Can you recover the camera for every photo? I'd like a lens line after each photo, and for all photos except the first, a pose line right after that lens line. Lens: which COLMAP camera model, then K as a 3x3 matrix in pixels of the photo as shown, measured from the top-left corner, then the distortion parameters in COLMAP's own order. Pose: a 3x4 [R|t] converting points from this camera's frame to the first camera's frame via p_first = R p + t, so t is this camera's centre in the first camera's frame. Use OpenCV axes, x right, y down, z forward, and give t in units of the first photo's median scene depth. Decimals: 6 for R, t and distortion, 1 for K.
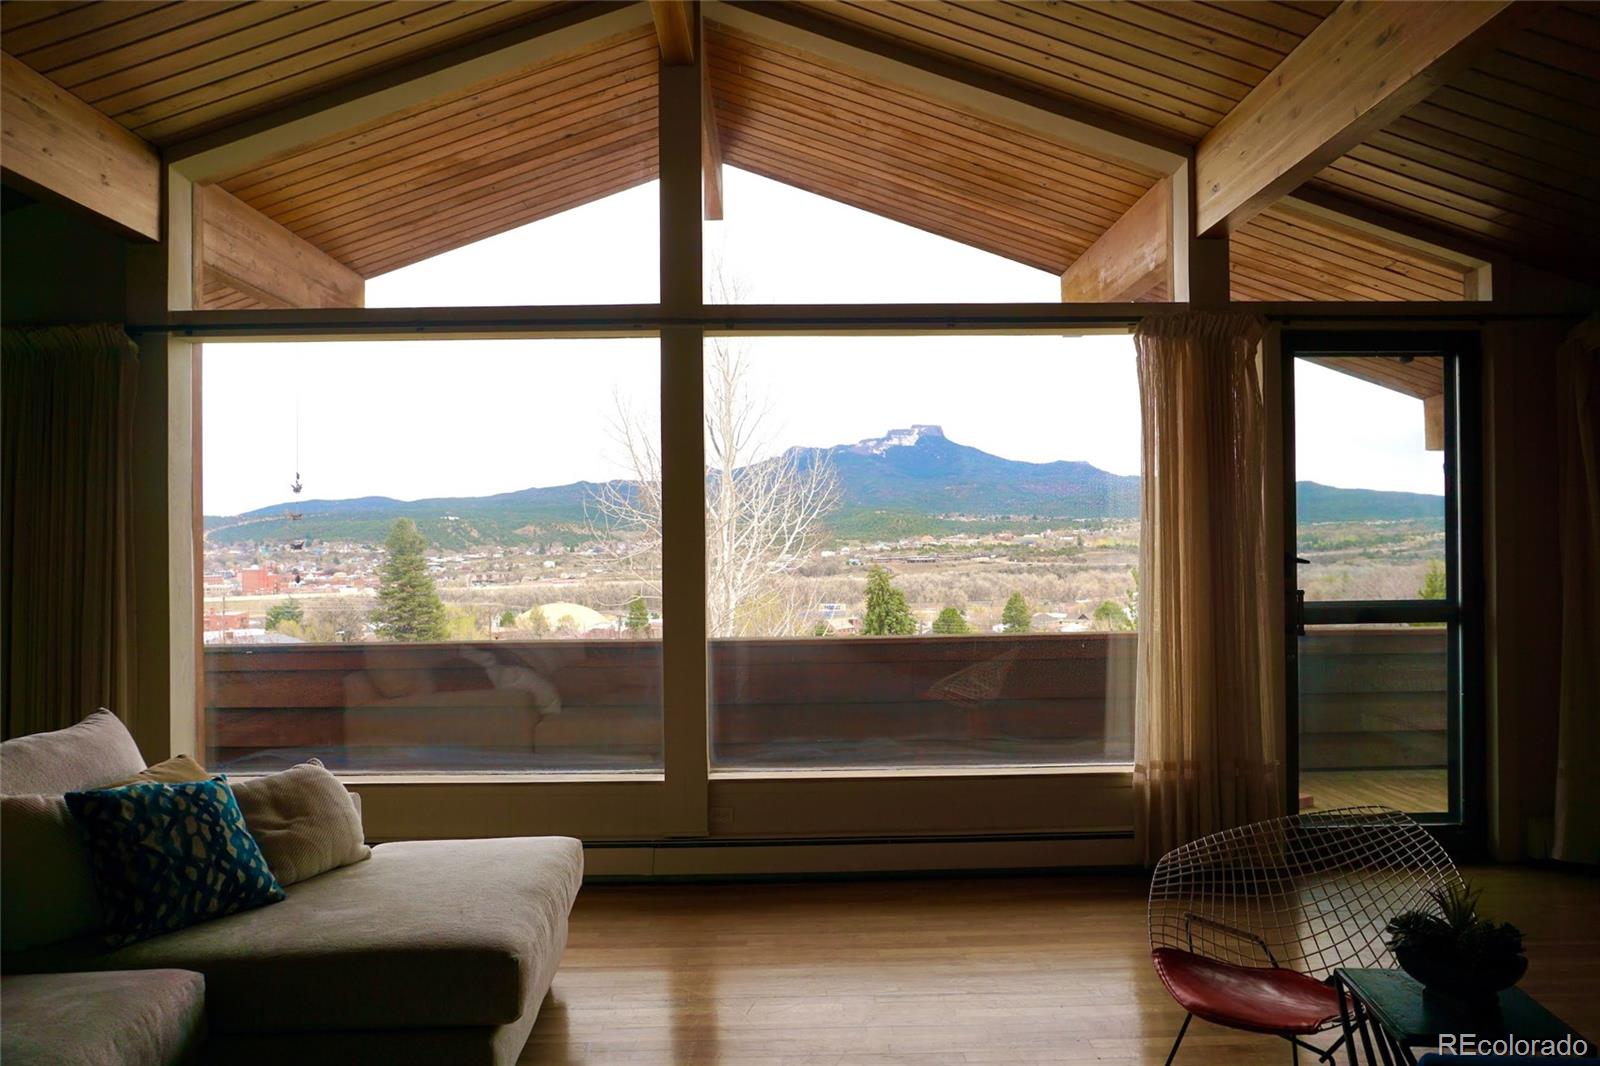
lens RADIAL K [[1074.2, 0, 800.0], [0, 1074.2, 533.0], [0, 0, 1]] dist [-0.049544, 0.038771]
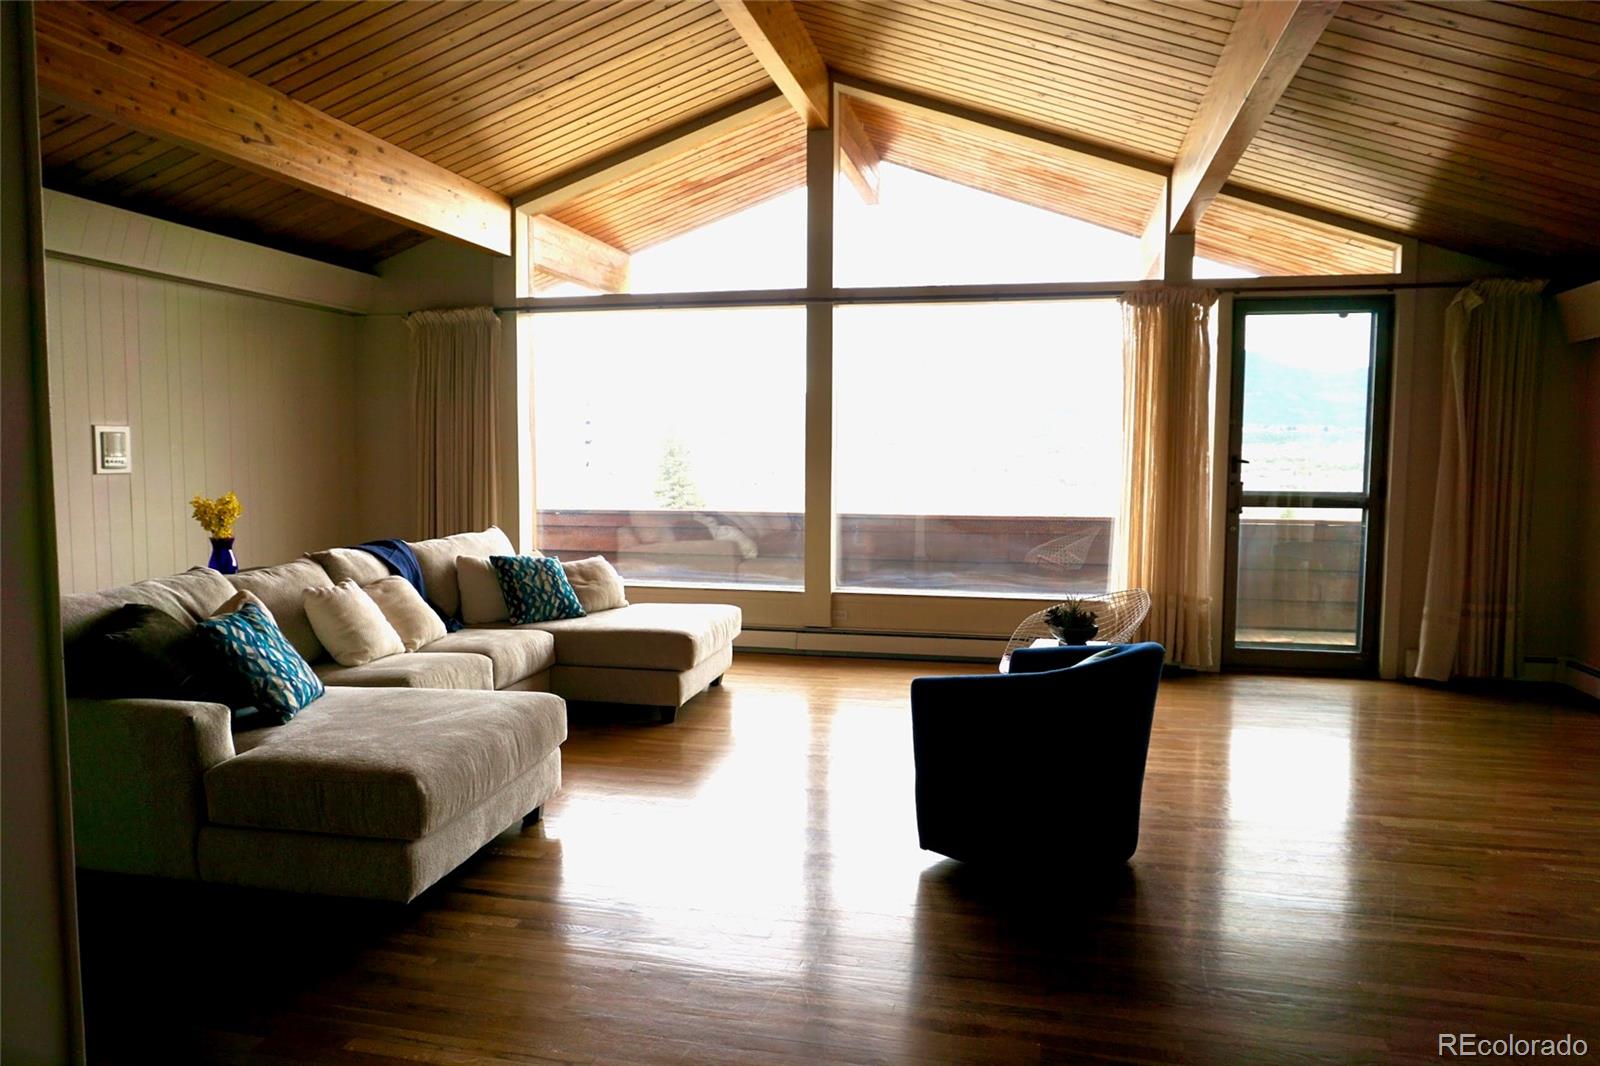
lens RADIAL K [[1074.2, 0, 800.0], [0, 1074.2, 533.0], [0, 0, 1]] dist [-0.049544, 0.038771]
pose [[0.970921, 0.033780, -0.237004, 0.243664], [-0.012918, 0.995945, 0.089035, 0.002322], [0.239050, -0.083384, 0.967420, -0.543386]]
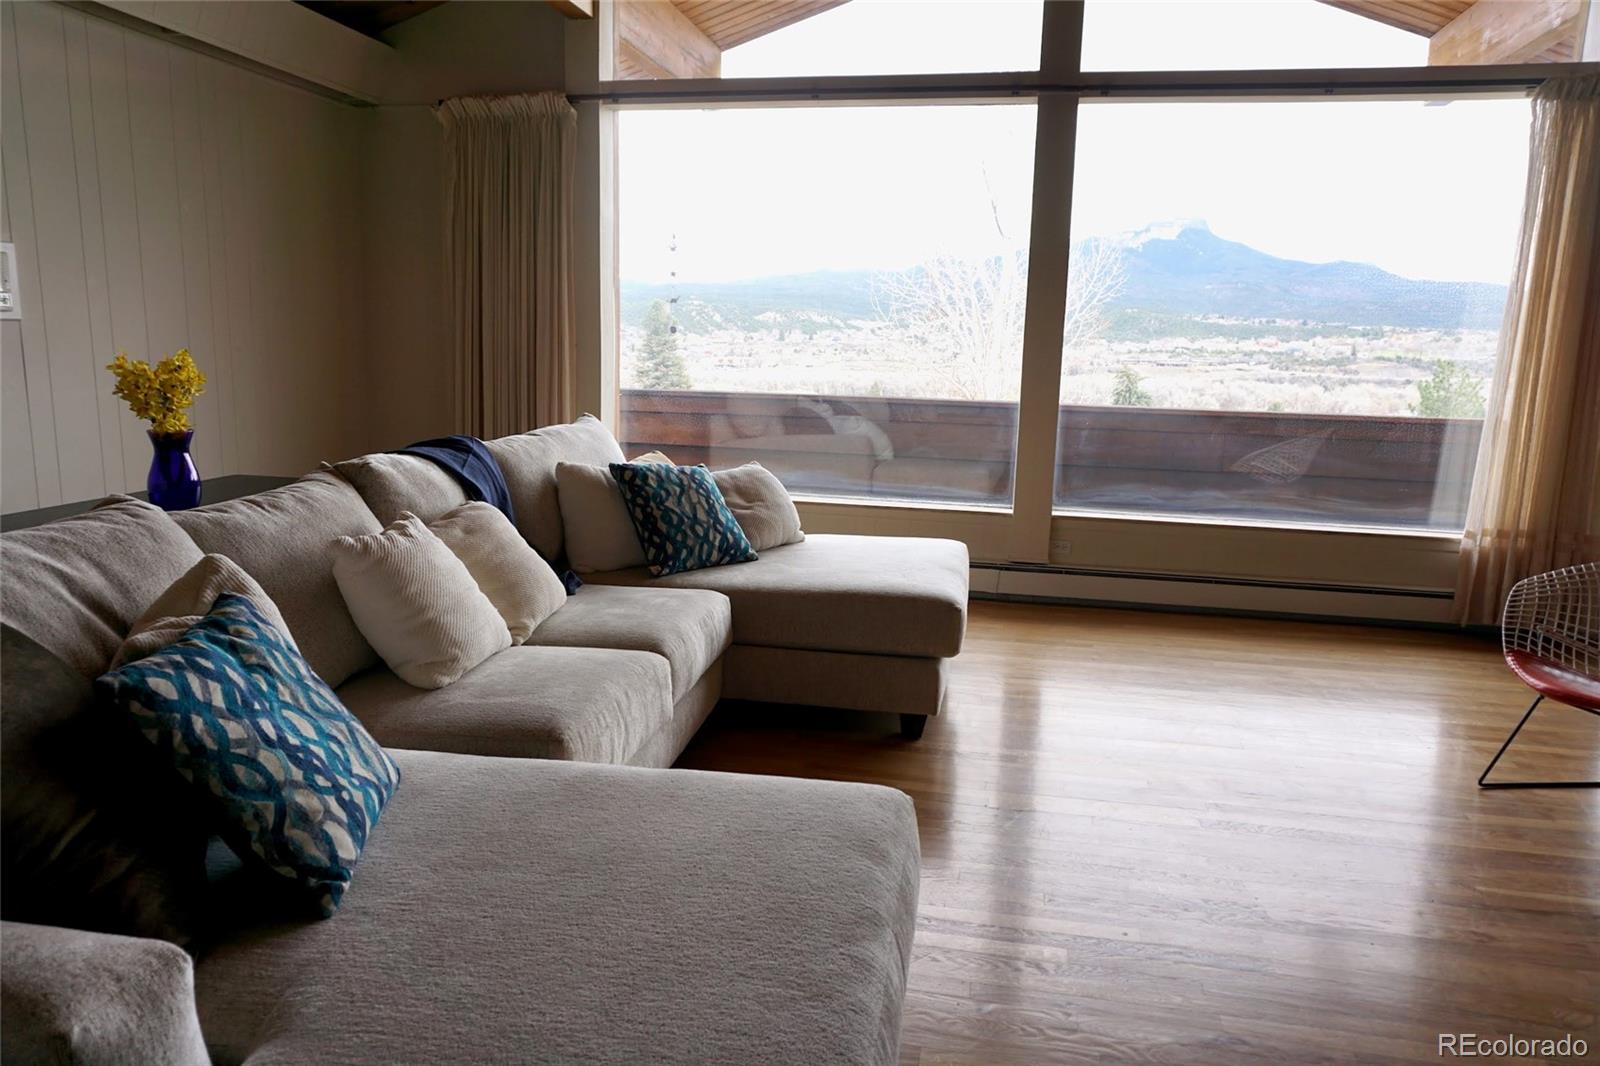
lens RADIAL K [[1074.2, 0, 800.0], [0, 1074.2, 533.0], [0, 0, 1]] dist [-0.049544, 0.038771]
pose [[0.975354, 0.075062, -0.207485, -0.108894], [-0.034143, 0.980374, 0.194169, 0.038618], [0.217987, -0.182299, 0.958775, -0.144669]]
